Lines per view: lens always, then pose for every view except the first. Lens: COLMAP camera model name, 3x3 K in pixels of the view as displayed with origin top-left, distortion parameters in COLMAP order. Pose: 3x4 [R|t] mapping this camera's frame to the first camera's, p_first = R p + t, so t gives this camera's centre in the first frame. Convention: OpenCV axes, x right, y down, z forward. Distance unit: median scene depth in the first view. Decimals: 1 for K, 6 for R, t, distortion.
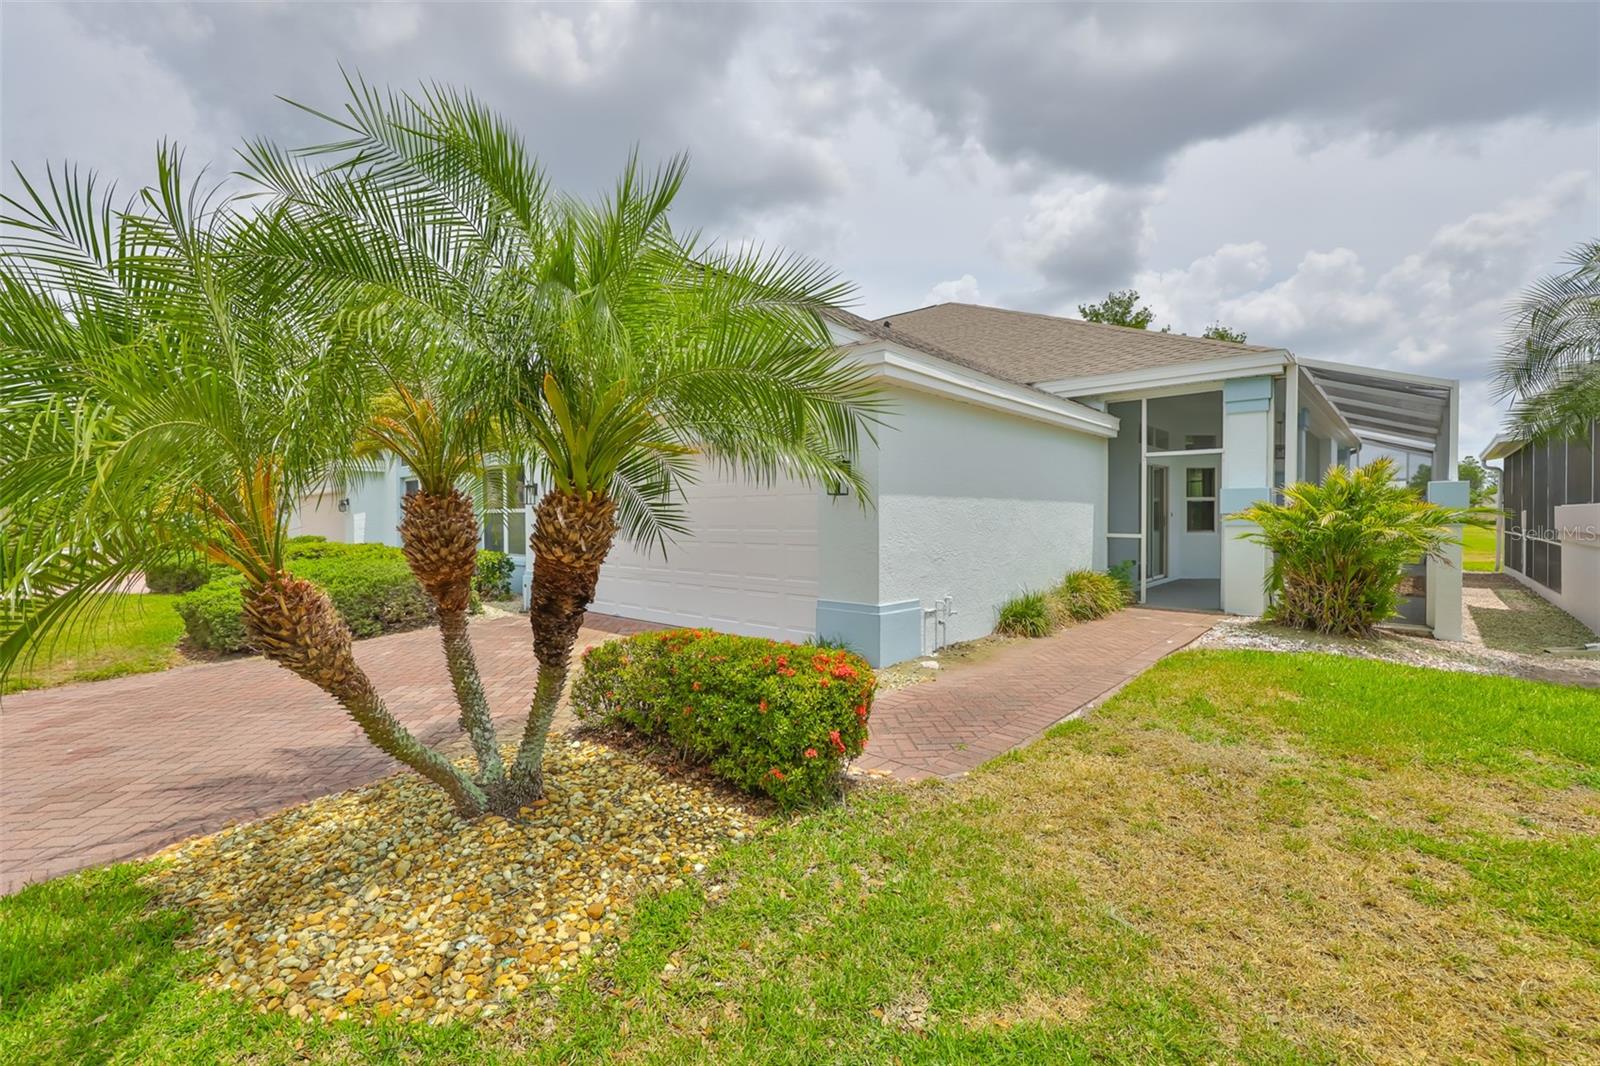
lens RADIAL K [[694.6, 0, 795.2], [0, 694.6, 512.0], [0, 0, 1]] dist [-0.000197, -0.000227]
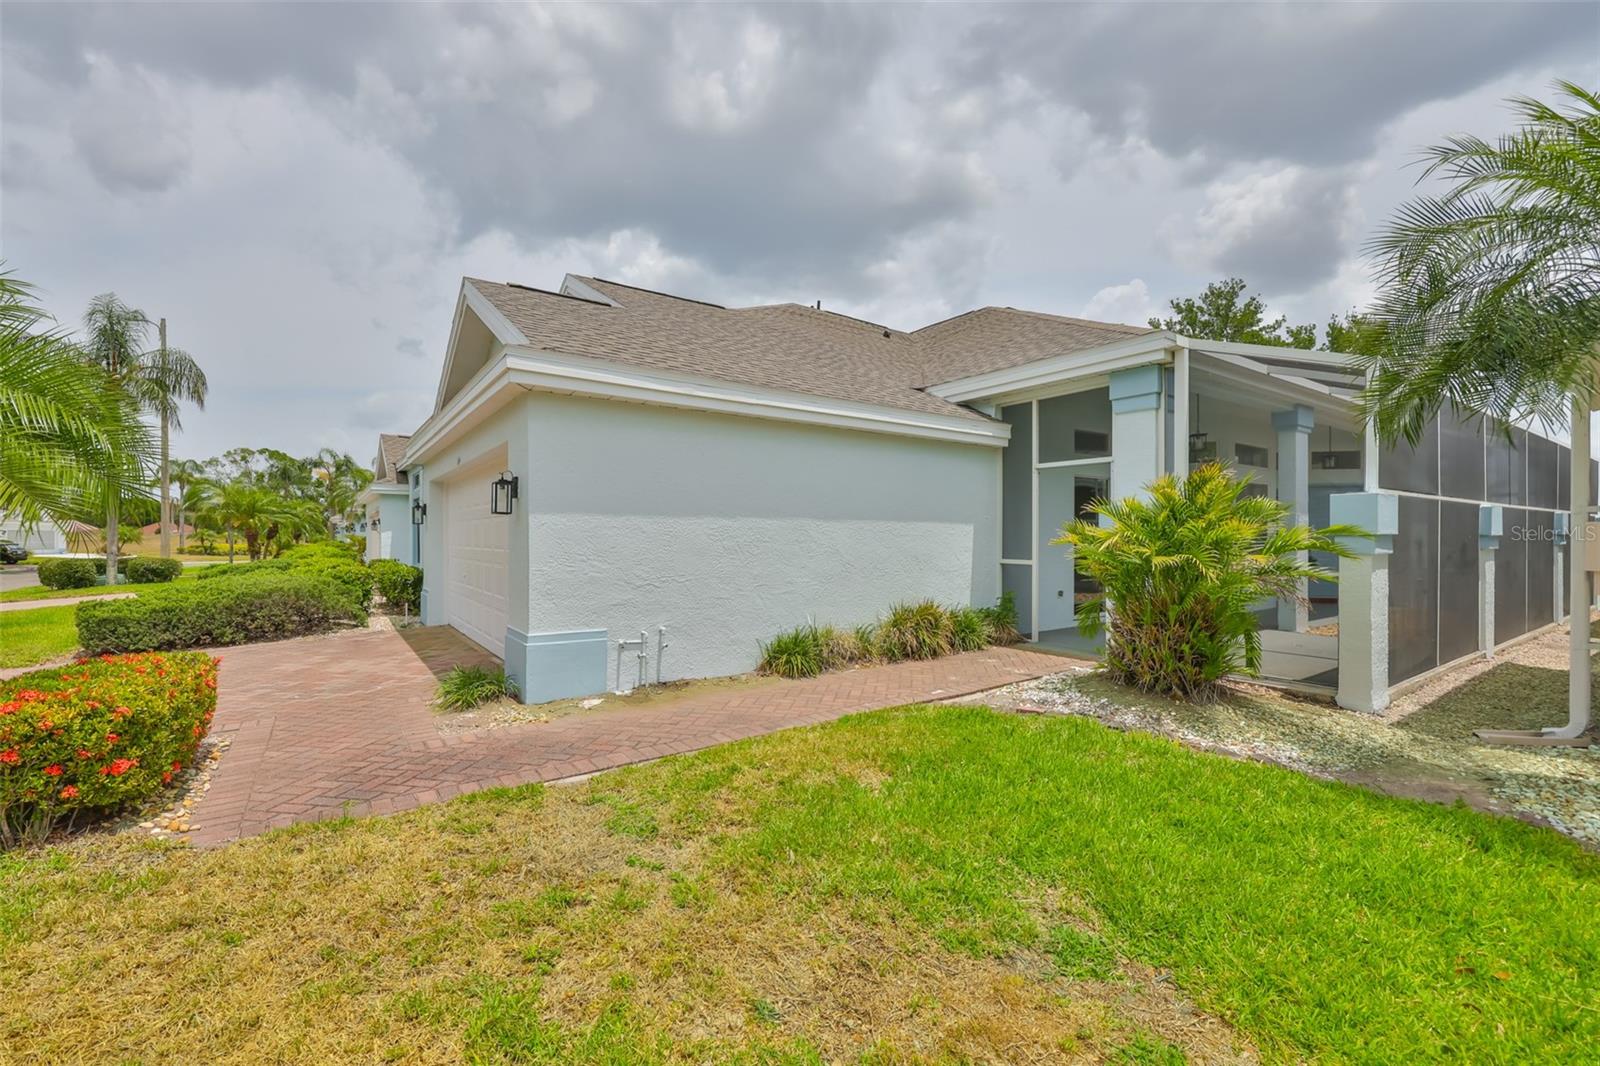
lens RADIAL K [[681.2, 0, 798.6], [0, 681.2, 529.5], [0, 0, 1]] dist [-0.001353, -0.000203]
pose [[0.973365, 0.002747, -0.229246, 0.247739], [-0.003629, 0.999988, -0.003422, -0.000929], [0.229233, 0.004163, 0.973363, 0.076607]]
